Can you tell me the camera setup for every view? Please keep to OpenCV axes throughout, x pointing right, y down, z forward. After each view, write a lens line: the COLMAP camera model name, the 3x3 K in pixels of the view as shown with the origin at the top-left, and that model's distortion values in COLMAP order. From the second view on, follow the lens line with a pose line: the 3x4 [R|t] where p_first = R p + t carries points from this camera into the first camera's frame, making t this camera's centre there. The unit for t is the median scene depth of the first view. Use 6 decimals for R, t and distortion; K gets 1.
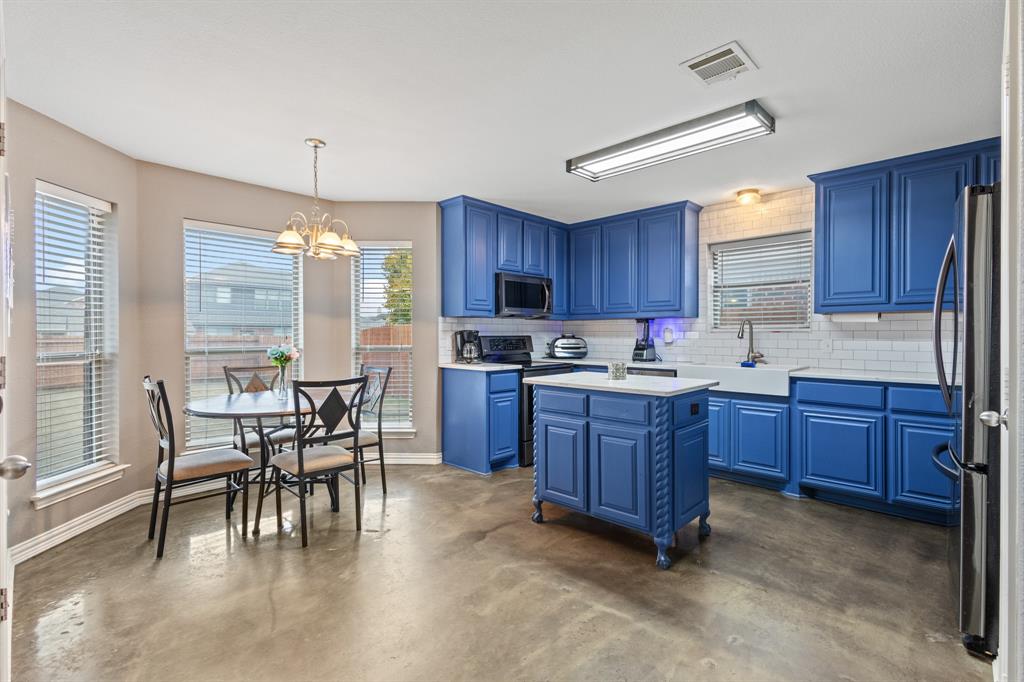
lens RADIAL K [[480.1, 0, 514.8], [0, 480.1, 340.9], [0, 0, 1]] dist [0.005238, -0.000814]
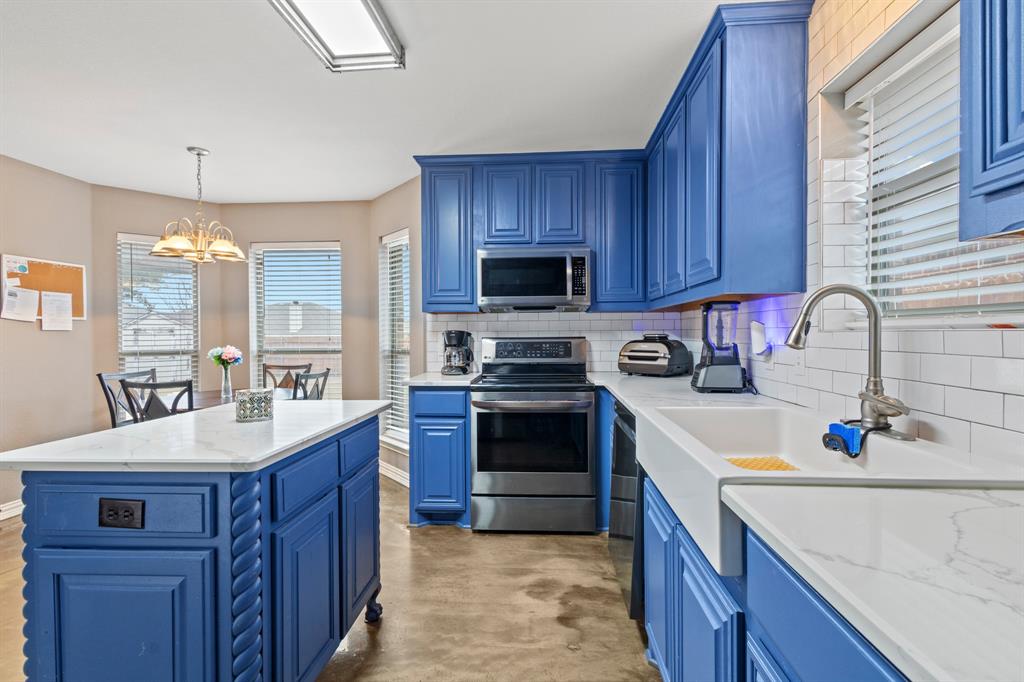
lens RADIAL K [[480.1, 0, 518.2], [0, 480.1, 336.6], [0, 0, 1]] dist [0.005238, -0.000814]
pose [[0.627651, 0.001237, -0.778494, 0.592338], [-0.005729, 0.999979, -0.003030, -0.010738], [0.778474, 0.006362, 0.627645, 0.630819]]
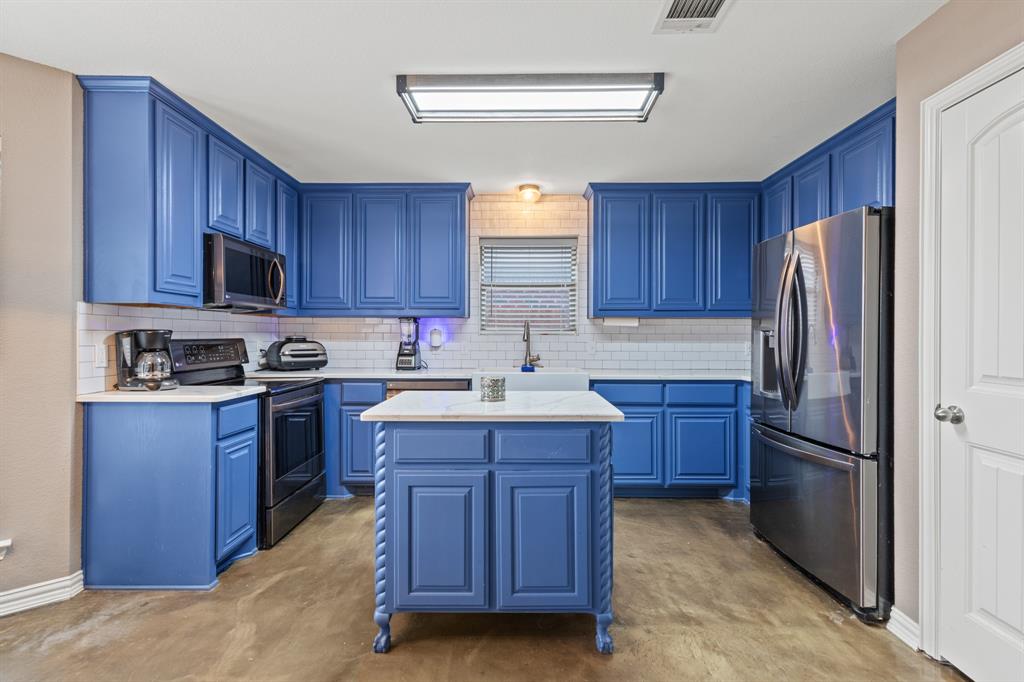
lens RADIAL K [[480.1, 0, 525.1], [0, 480.1, 335.5], [0, 0, 1]] dist [0.005238, -0.000814]
pose [[0.721927, 0.002310, 0.691965, -0.174102], [0.007578, 0.999908, -0.011245, -0.005738], [-0.691927, 0.013362, 0.721843, 0.316900]]
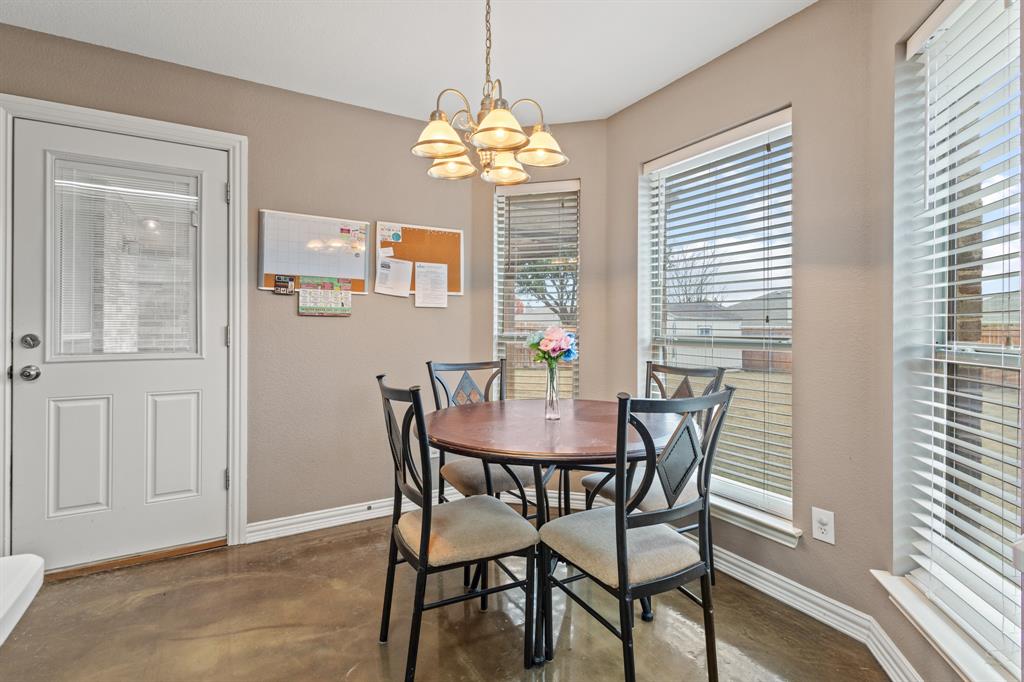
lens RADIAL K [[480.1, 0, 510.0], [0, 480.1, 324.1], [0, 0, 1]] dist [0.005238, -0.000814]
pose [[-0.296077, -0.006791, -0.955140, 0.081681], [-0.017356, 0.999848, -0.001728, 0.004569], [0.955006, 0.016066, -0.296150, 0.857506]]
